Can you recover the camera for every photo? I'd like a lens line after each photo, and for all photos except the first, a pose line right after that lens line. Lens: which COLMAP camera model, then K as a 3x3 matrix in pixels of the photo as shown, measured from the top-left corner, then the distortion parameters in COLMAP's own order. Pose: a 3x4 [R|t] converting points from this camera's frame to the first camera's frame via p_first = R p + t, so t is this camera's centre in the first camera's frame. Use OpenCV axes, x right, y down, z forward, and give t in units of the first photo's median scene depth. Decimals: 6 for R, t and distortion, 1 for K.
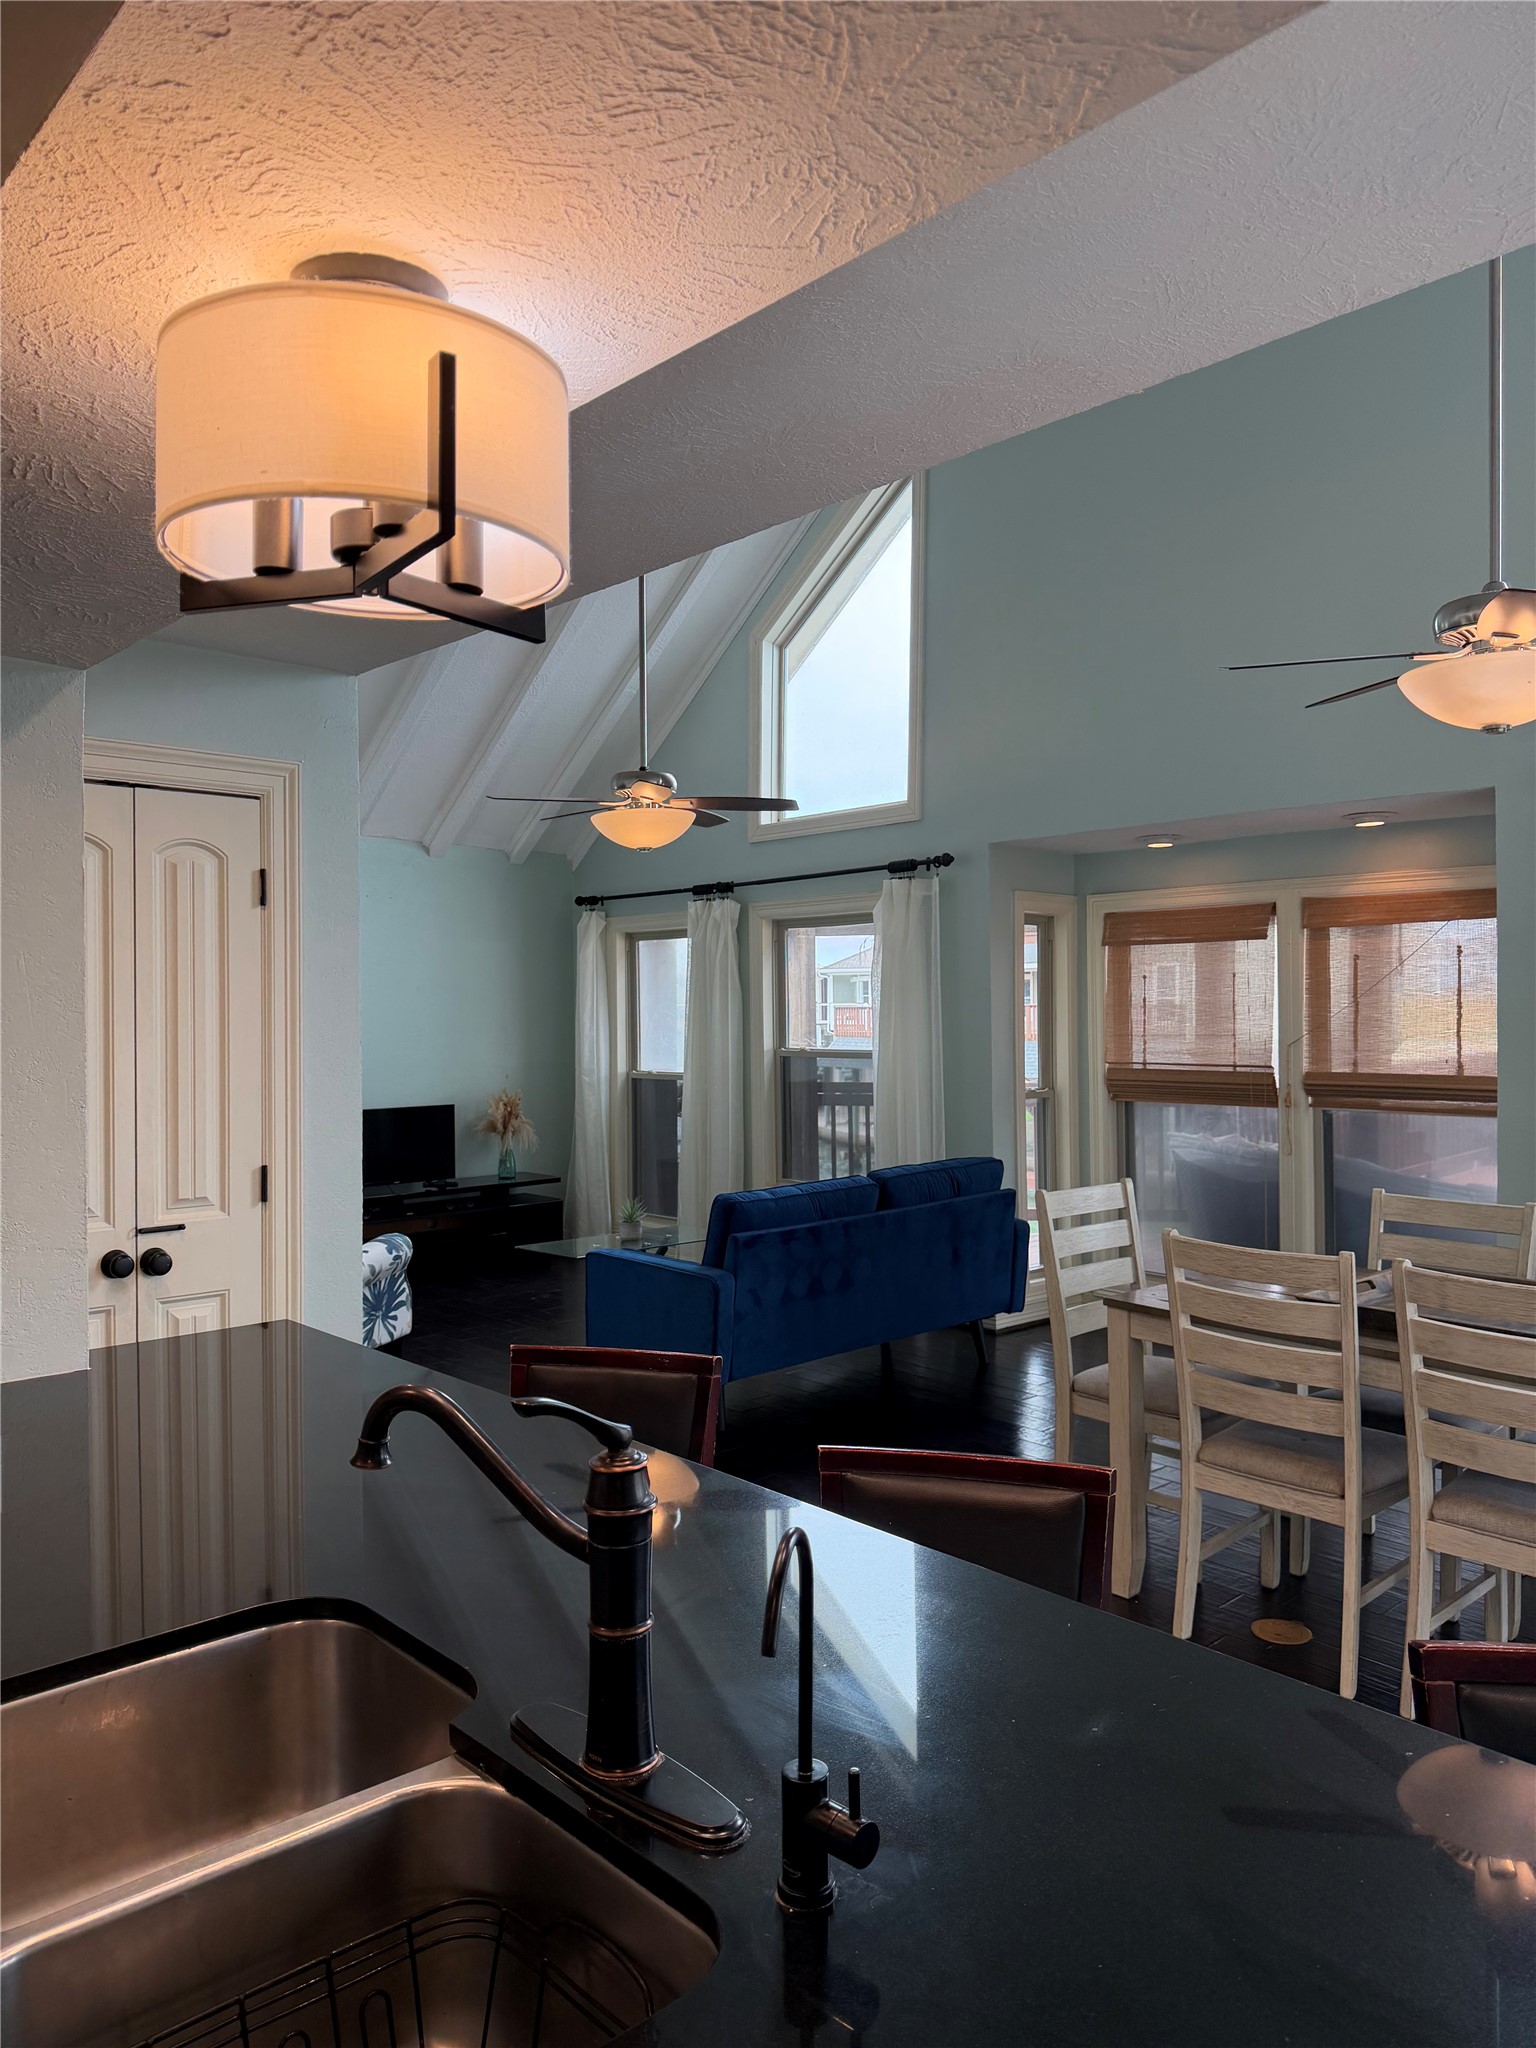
lens RADIAL K [[1445.6, 0, 779.9], [0, 1445.6, 1012.0], [0, 0, 1]] dist [0.140110, -0.246294]
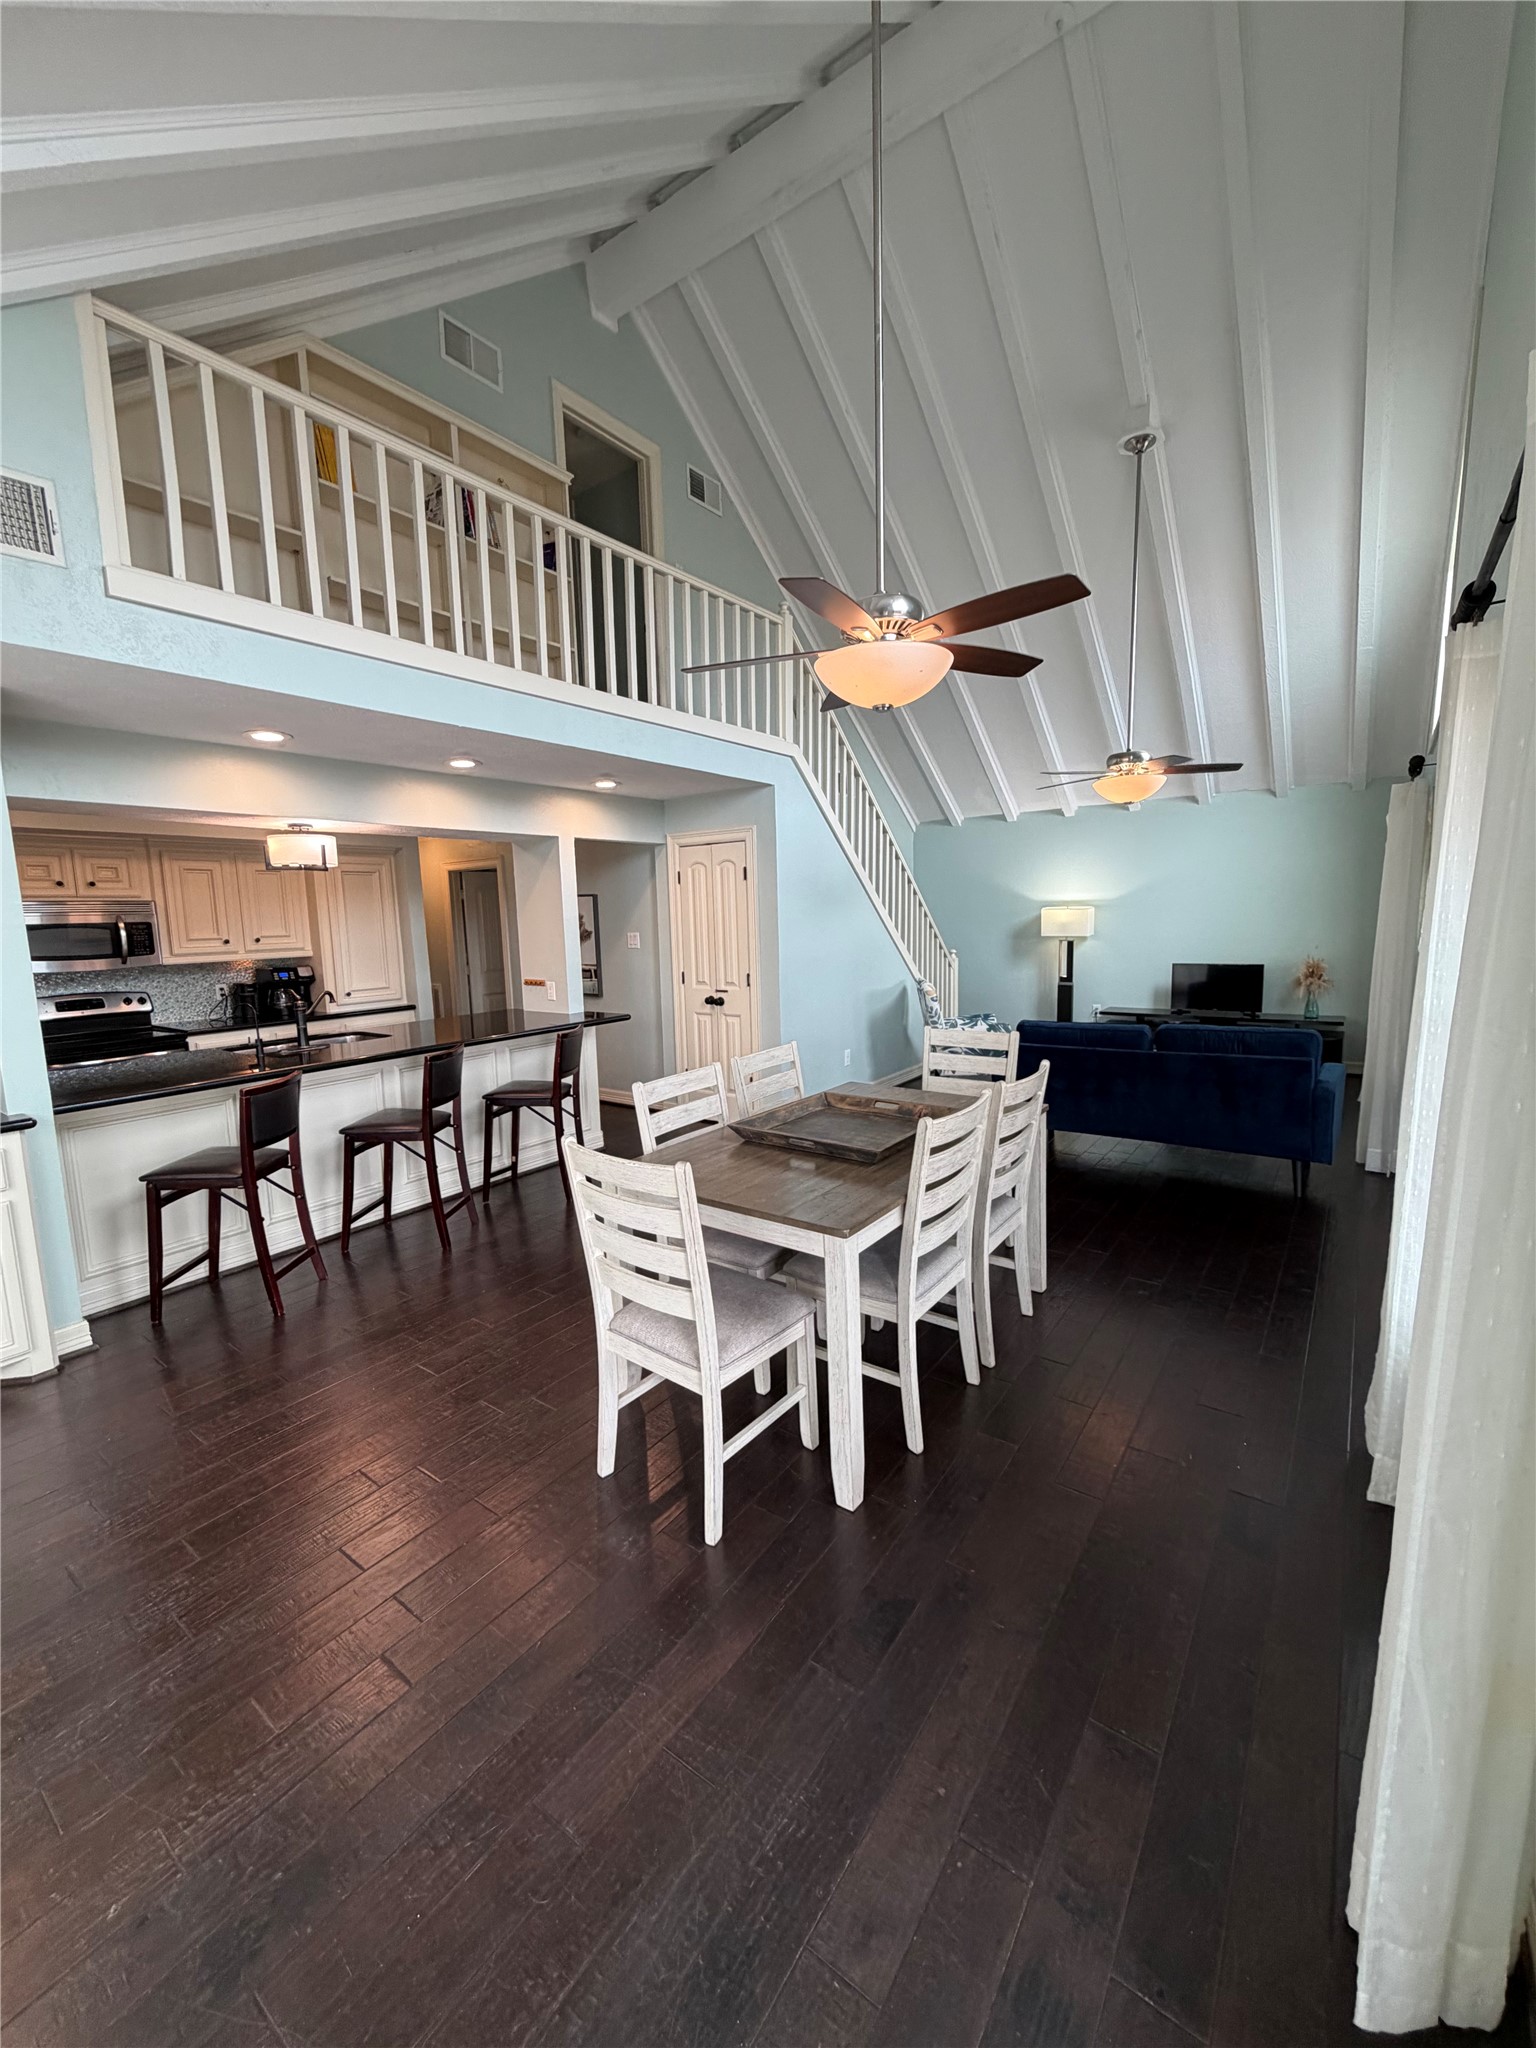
lens RADIAL K [[819.1, 0, 768.0], [0, 819.1, 1024.0], [0, 0, 1]] dist [0.001116, 0.000112]
pose [[0.201109, 0.127938, -0.971178, 0.623941], [0.025525, 0.990413, 0.135757, -0.006357], [0.979236, -0.052091, 0.195915, 0.376815]]
